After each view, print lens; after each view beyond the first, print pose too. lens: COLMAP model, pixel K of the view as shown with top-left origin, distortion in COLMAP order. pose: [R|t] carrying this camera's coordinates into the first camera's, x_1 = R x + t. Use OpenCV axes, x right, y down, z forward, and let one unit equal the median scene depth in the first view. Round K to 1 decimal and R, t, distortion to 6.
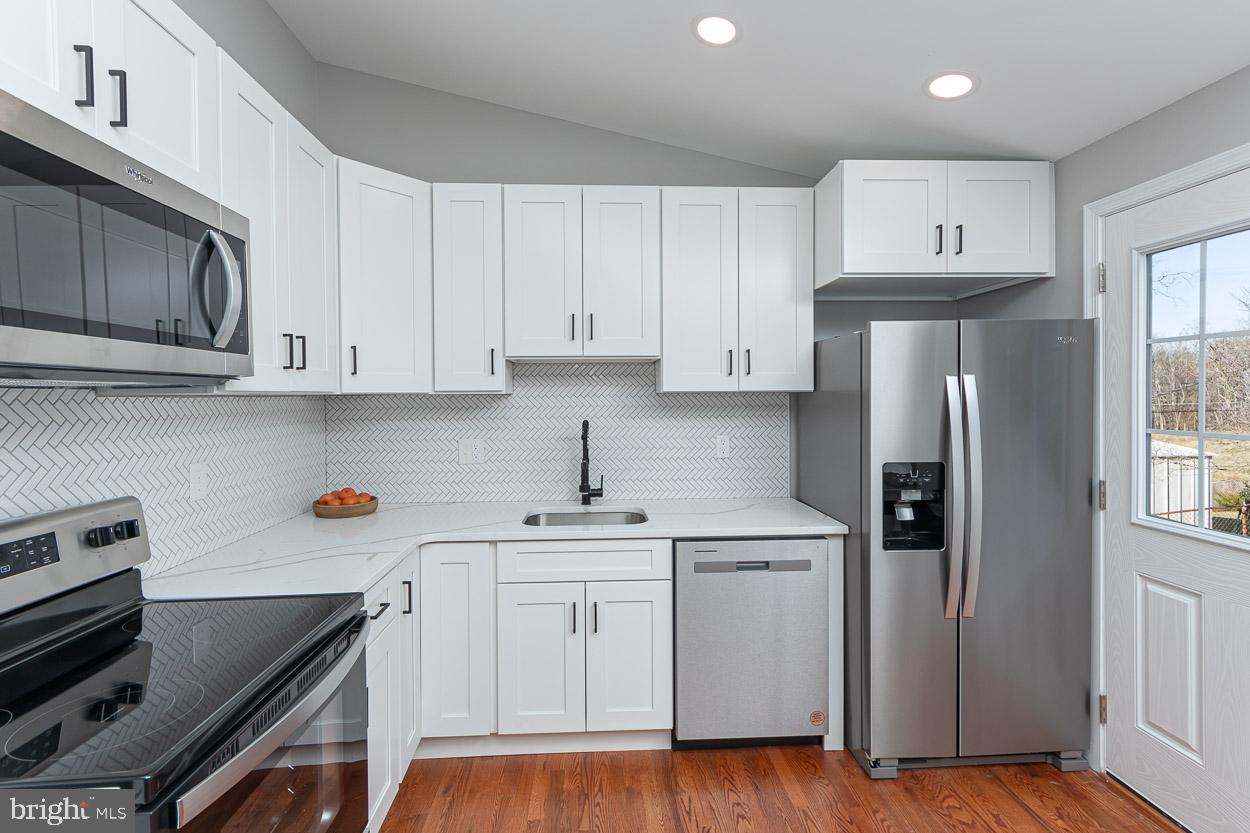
lens RADIAL K [[573.4, 0, 621.8], [0, 573.4, 401.9], [0, 0, 1]] dist [0.000147, 0.000352]
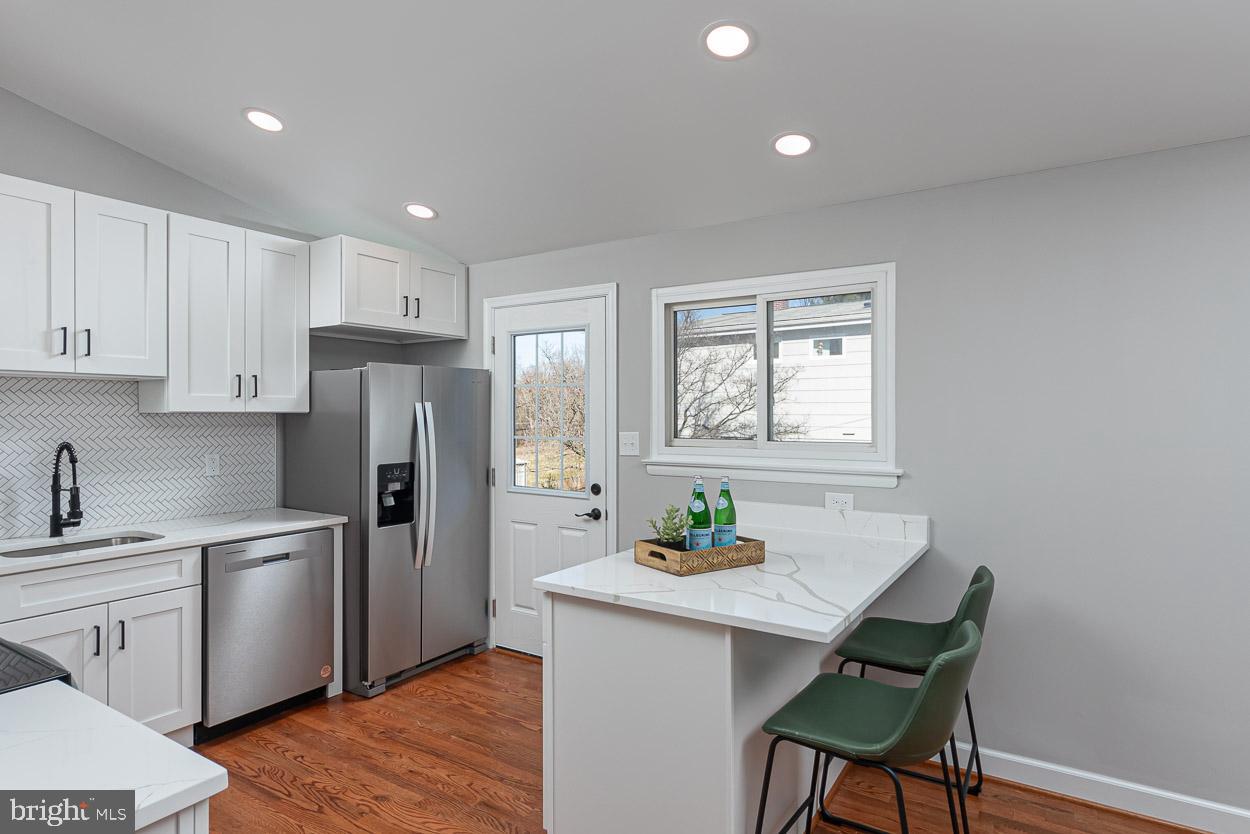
lens RADIAL K [[683.1, 0, 625.0], [0, 683.1, 417.0], [0, 0, 1]] dist [-0.000978, 0.000518]
pose [[0.581288, 0.003164, 0.813692, -0.505791], [0.006495, 0.999943, -0.008528, 0.008178], [-0.813672, 0.010242, 0.581234, -0.420682]]
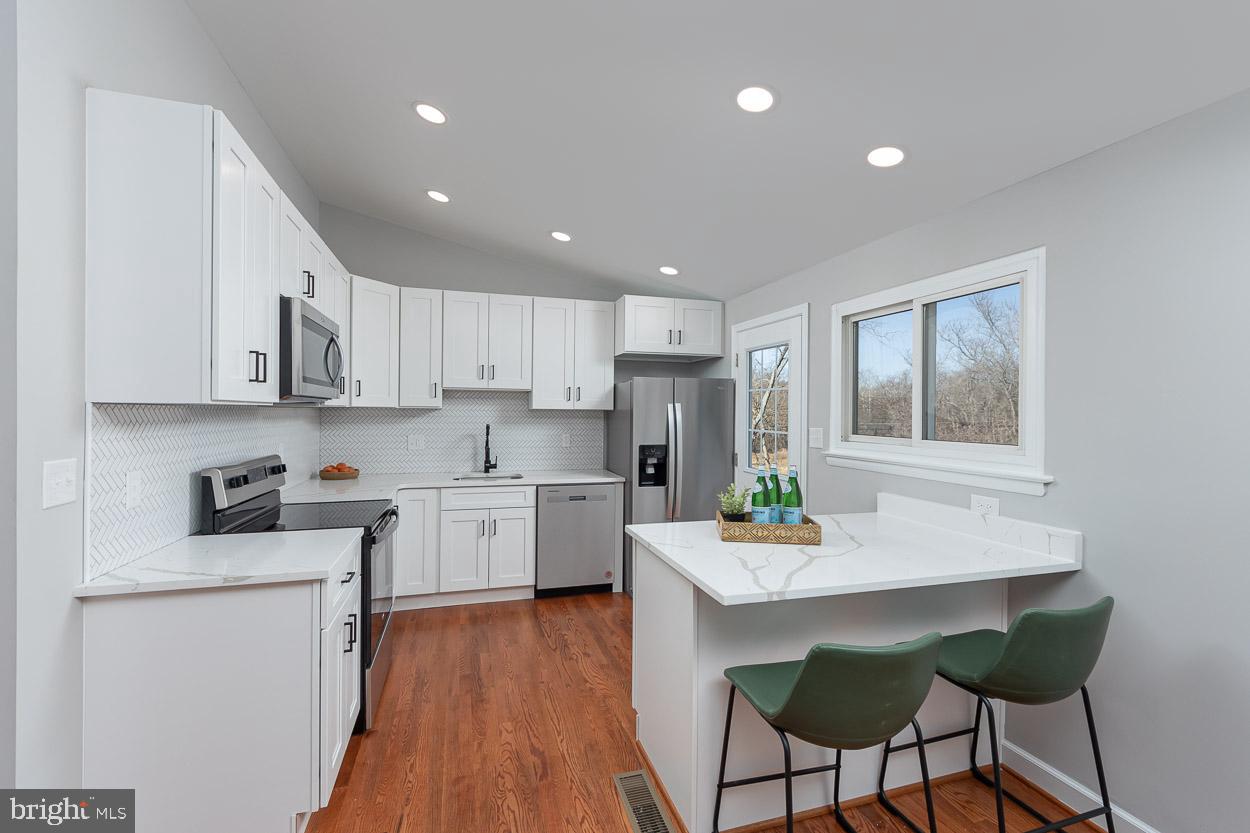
lens RADIAL K [[528.2, 0, 625.0], [0, 528.2, 416.5], [0, 0, 1]] dist [0.001508, 0.000063]
pose [[0.969377, 0.013903, 0.245185, -0.061387], [-0.012994, 0.999901, -0.005322, 0.012984], [-0.245235, 0.001973, 0.969462, -0.794028]]
